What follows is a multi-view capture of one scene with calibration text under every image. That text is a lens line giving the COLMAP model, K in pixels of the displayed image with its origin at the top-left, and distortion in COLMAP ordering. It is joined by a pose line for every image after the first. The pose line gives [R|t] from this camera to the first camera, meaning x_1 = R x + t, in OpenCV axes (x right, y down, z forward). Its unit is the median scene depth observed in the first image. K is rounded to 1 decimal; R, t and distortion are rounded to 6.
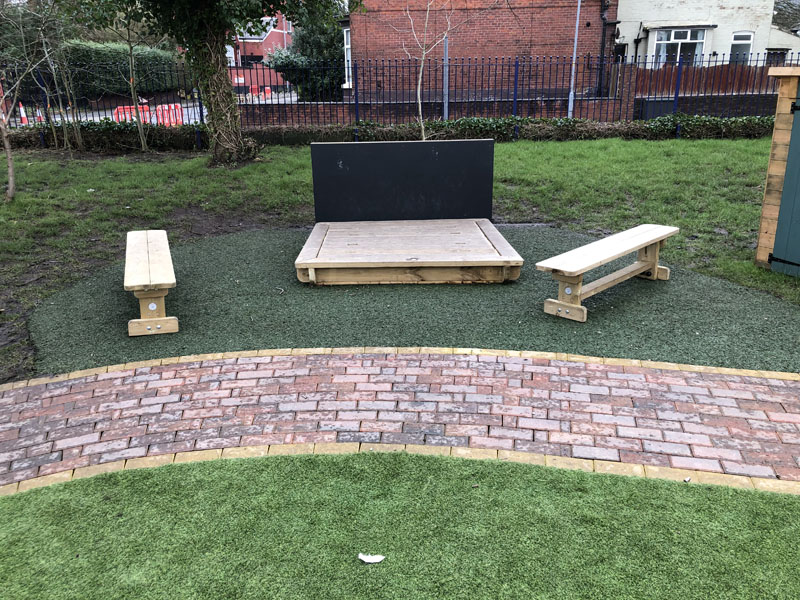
lens RADIAL K [[652.6, 0, 400.0], [0, 652.6, 300.0], [0, 0, 1]] dist [0.008110, -0.001691]
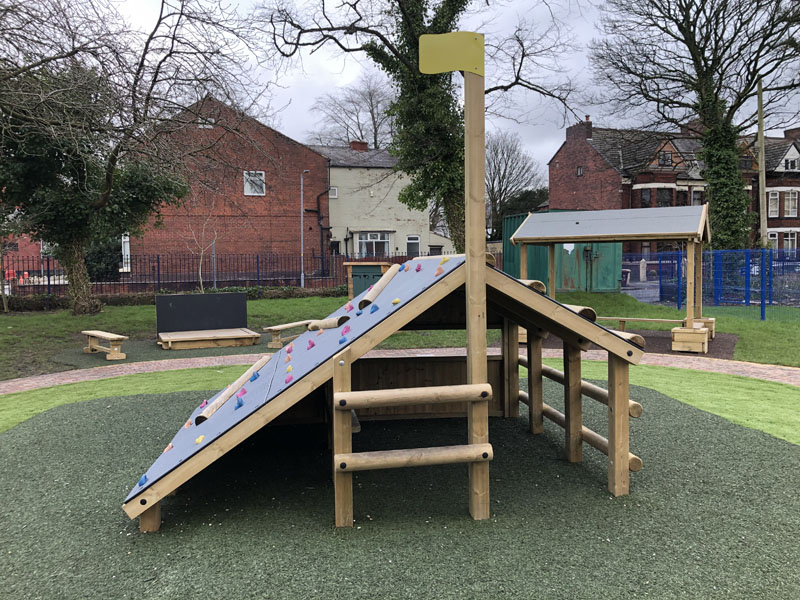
lens RADIAL K [[652.6, 0, 400.0], [0, 652.6, 300.0], [0, 0, 1]] dist [0.008110, -0.001691]
pose [[0.933762, -0.020465, 0.357309, -0.041165], [0.115463, 0.962206, -0.246631, 0.099850], [-0.338757, 0.271551, 0.900835, -0.299528]]
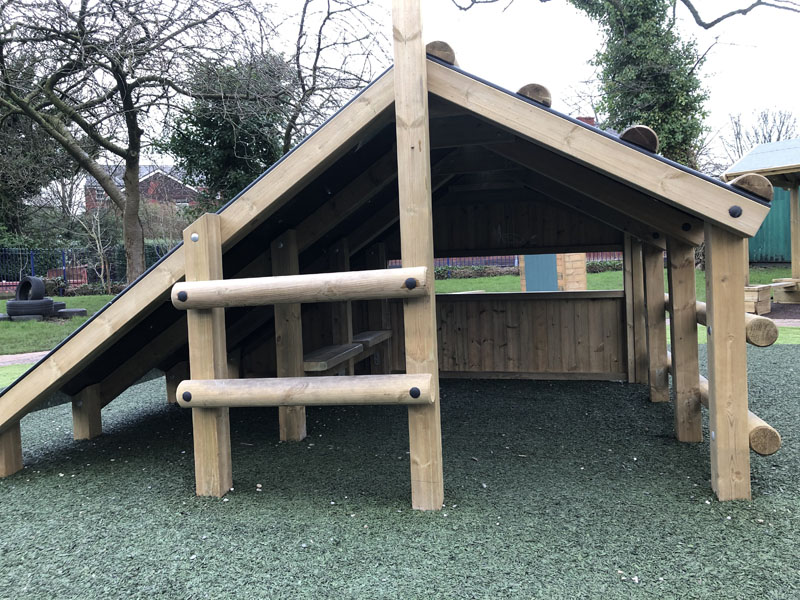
lens RADIAL K [[652.6, 0, 400.0], [0, 652.6, 300.0], [0, 0, 1]] dist [0.008110, -0.001691]
pose [[0.999405, -0.029015, -0.018624, 0.031119], [0.022624, 0.959499, -0.280803, 0.111591], [0.026017, 0.280215, 0.959585, -0.243355]]
